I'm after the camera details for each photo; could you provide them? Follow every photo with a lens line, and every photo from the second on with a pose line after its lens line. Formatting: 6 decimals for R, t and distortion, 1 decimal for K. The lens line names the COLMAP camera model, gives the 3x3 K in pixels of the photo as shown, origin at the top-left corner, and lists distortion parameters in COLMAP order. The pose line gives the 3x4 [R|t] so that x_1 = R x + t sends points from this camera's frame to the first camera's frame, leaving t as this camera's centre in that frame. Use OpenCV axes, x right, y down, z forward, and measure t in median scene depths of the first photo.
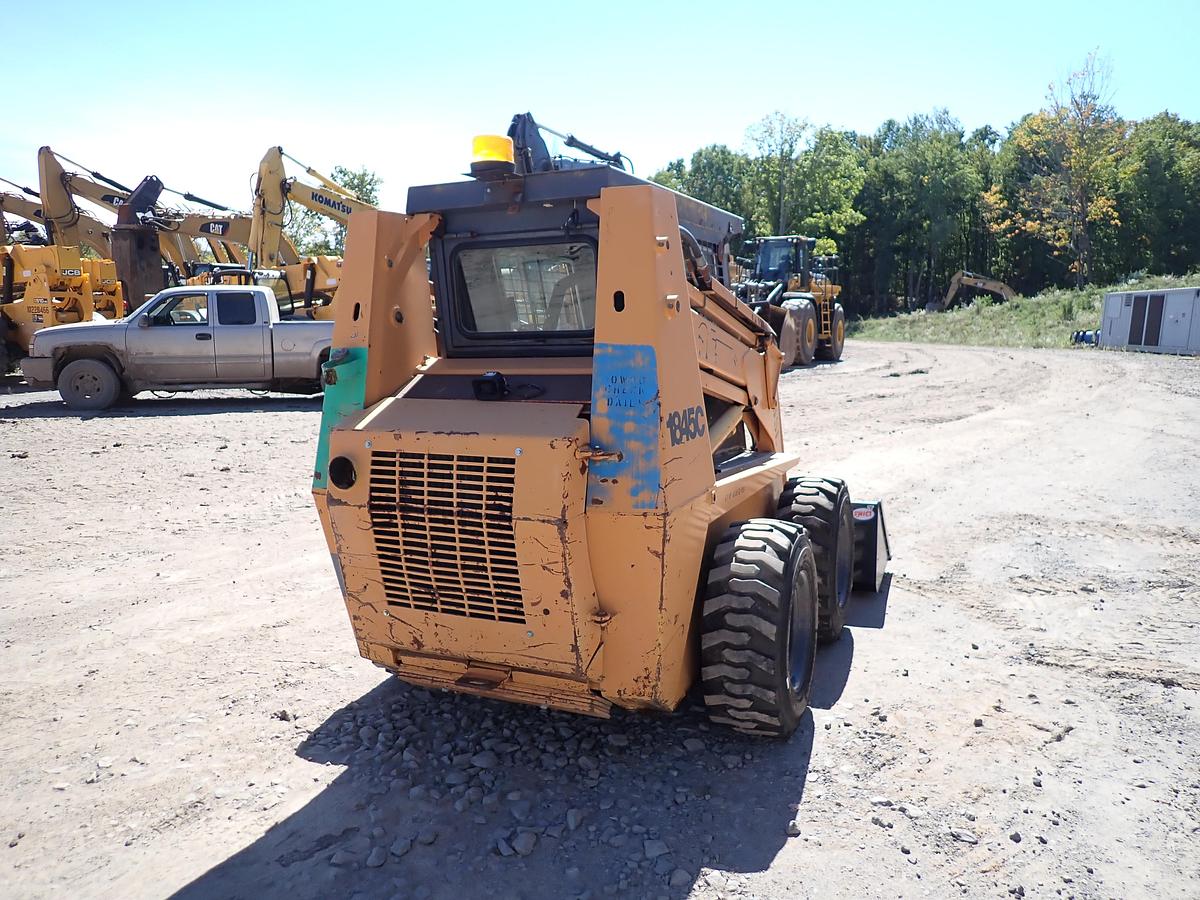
lens RADIAL K [[878.7, 0, 598.2], [0, 878.7, 463.0], [0, 0, 1]] dist [0.010175, -0.005547]
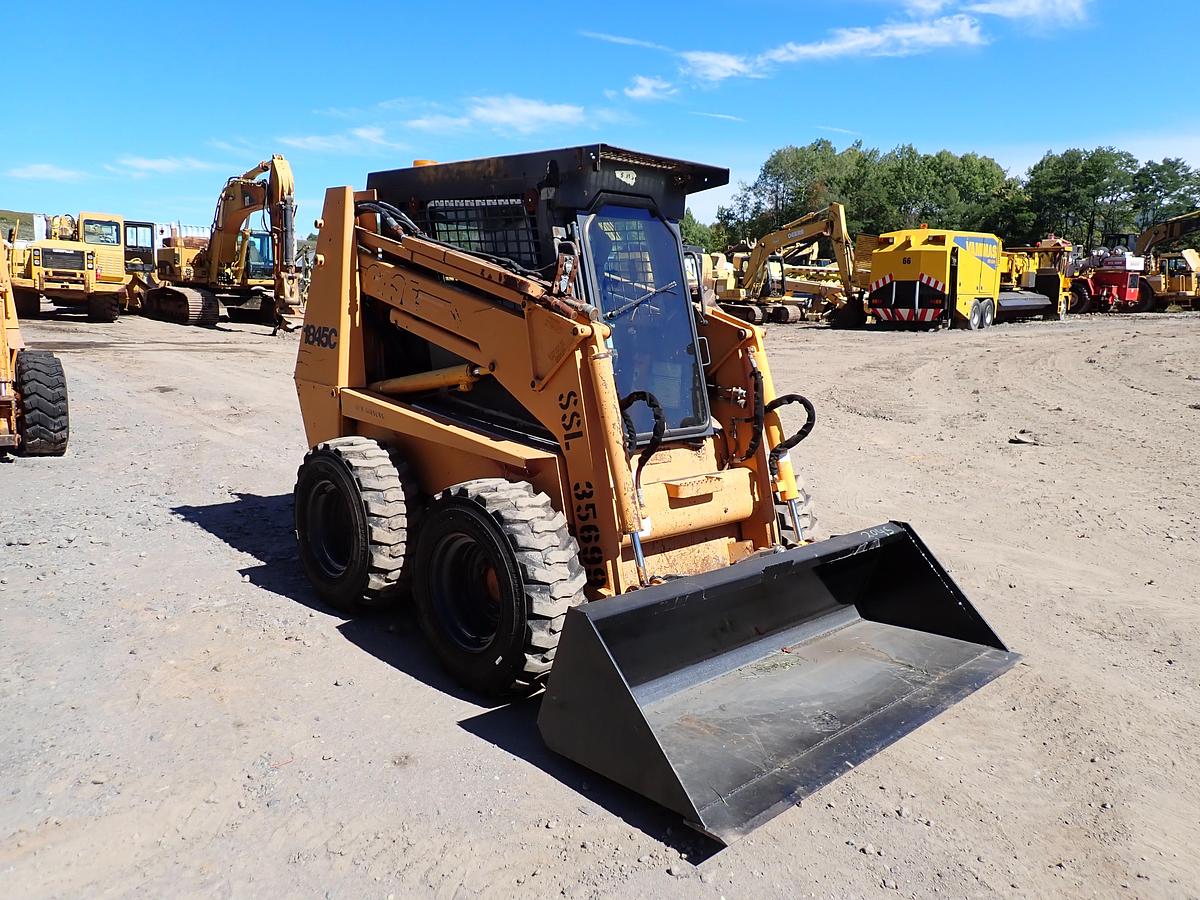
lens RADIAL K [[878.7, 0, 598.1], [0, 878.7, 456.5], [0, 0, 1]] dist [0.010175, -0.005547]
pose [[-0.390818, 0.176691, -0.903350, 0.194454], [-0.171457, 0.950253, 0.260043, -0.047391], [0.904358, 0.256515, -0.341081, 0.288832]]
